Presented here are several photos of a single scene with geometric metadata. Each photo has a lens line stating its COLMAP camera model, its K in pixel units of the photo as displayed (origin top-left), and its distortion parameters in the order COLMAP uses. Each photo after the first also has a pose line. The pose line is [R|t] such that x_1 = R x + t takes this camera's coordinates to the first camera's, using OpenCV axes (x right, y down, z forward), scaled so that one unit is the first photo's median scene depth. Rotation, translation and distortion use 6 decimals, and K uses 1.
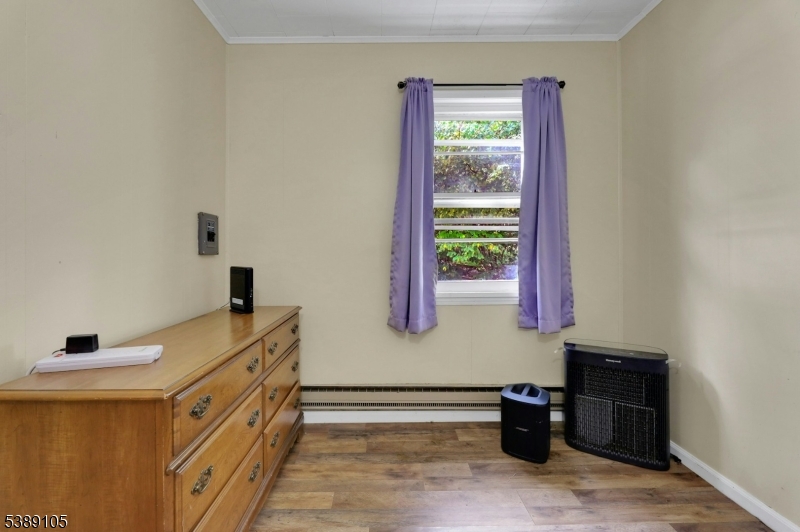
lens RADIAL K [[338.3, 0, 400.4], [0, 338.3, 247.1], [0, 0, 1]] dist [-0.000470, -0.000350]
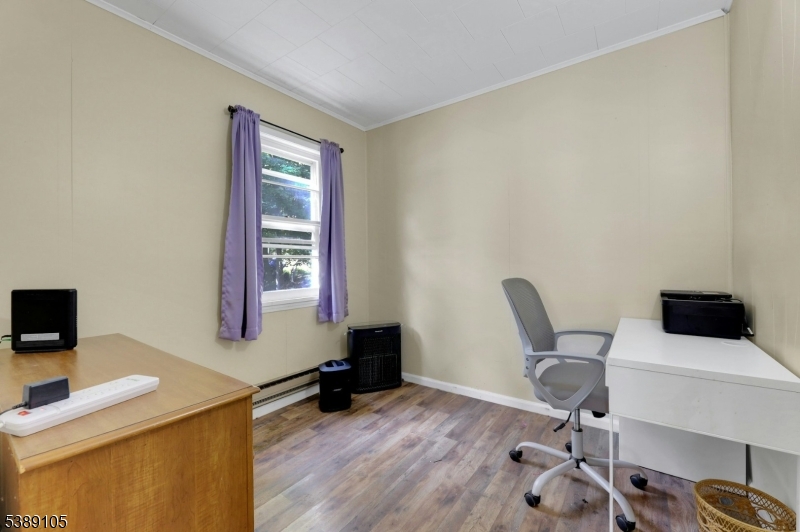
lens RADIAL K [[331.3, 0, 400.4], [0, 331.3, 257.1], [0, 0, 1]] dist [-0.000112, -0.000018]
pose [[0.583928, 0.014808, 0.811670, -0.591366], [-0.003495, 0.999870, -0.015727, -0.002075], [-0.811798, 0.006347, 0.583904, -0.035680]]
